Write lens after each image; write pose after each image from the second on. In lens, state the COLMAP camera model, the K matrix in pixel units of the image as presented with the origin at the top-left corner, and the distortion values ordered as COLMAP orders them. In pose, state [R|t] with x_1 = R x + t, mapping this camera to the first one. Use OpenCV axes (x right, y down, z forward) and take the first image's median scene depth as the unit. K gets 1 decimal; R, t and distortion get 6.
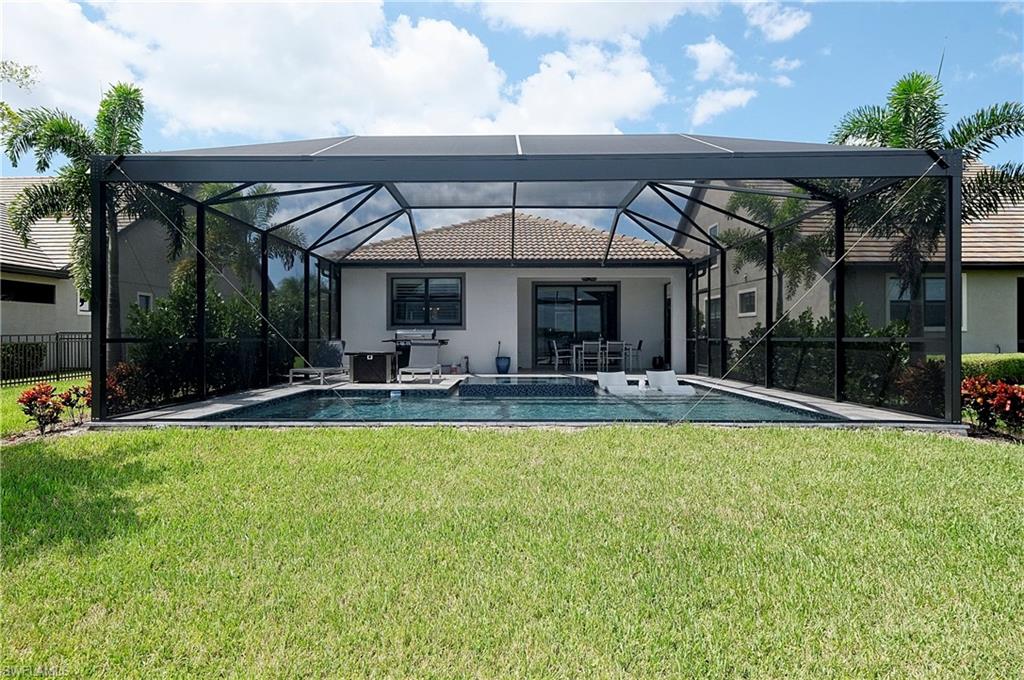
lens RADIAL K [[638.6, 0, 512.7], [0, 638.6, 336.1], [0, 0, 1]] dist [-0.005990, -0.000680]
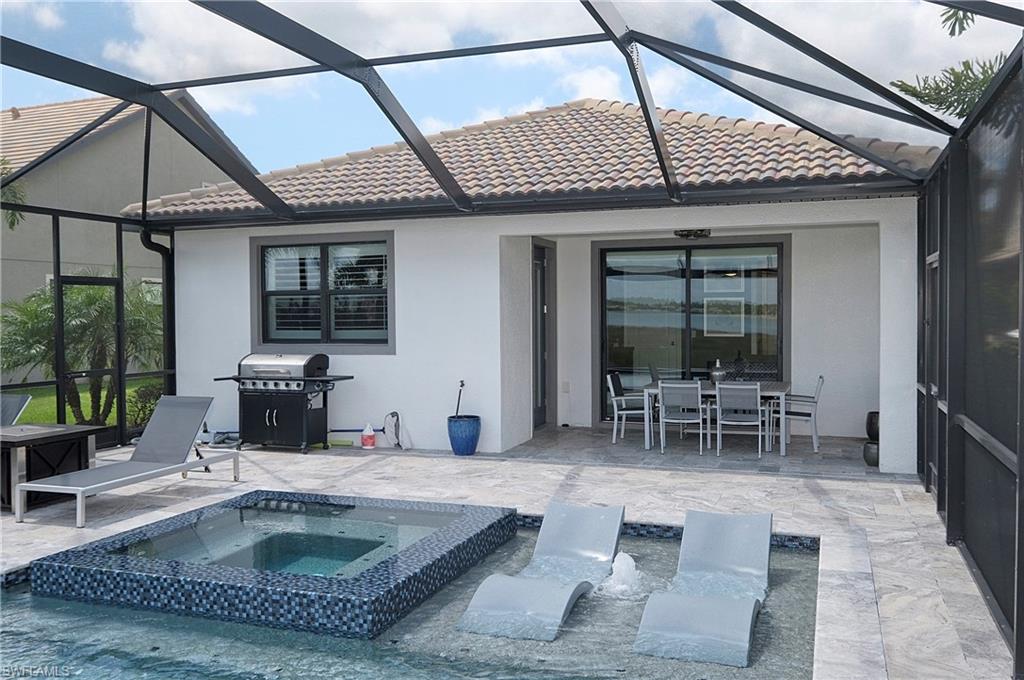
lens RADIAL K [[905.3, 0, 491.6], [0, 905.3, 330.4], [0, 0, 1]] dist [0.018597, 0.002537]
pose [[0.941067, -0.000179, -0.338221, 0.216461], [0.007264, 0.999780, 0.019684, -0.039312], [0.338143, -0.020981, 0.940861, 0.404706]]
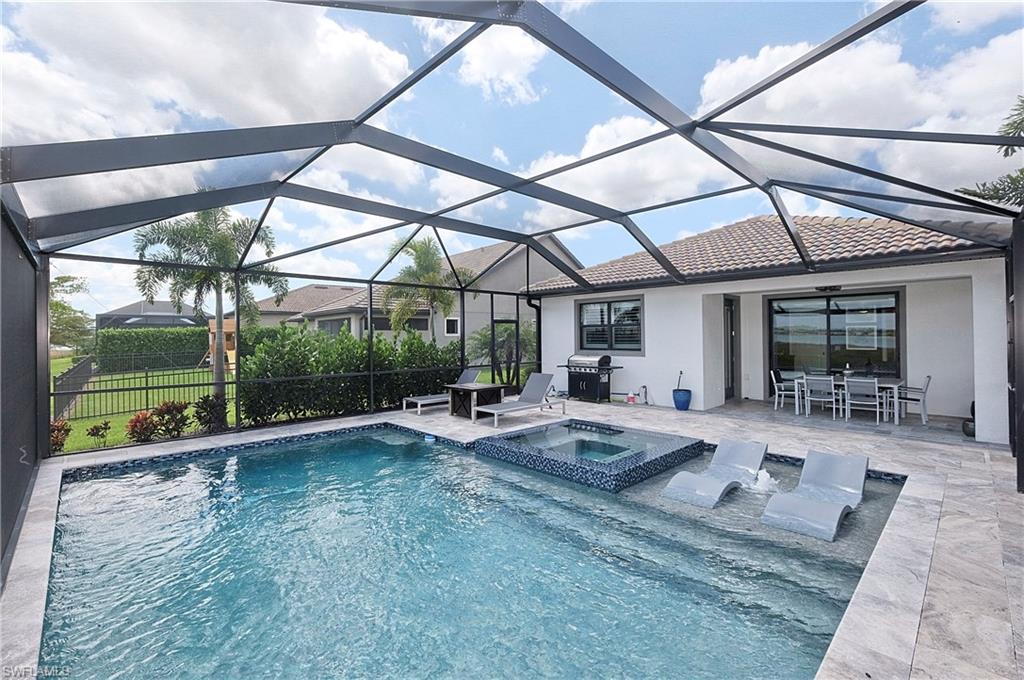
lens RADIAL K [[452.1, 0, 495.7], [0, 452.1, 327.8], [0, 0, 1]] dist [0.003567, -0.001740]
pose [[0.690173, -0.019327, -0.723386, 0.250930], [0.007872, 0.999785, -0.019201, -0.039802], [0.723602, 0.007558, 0.690176, 0.396490]]
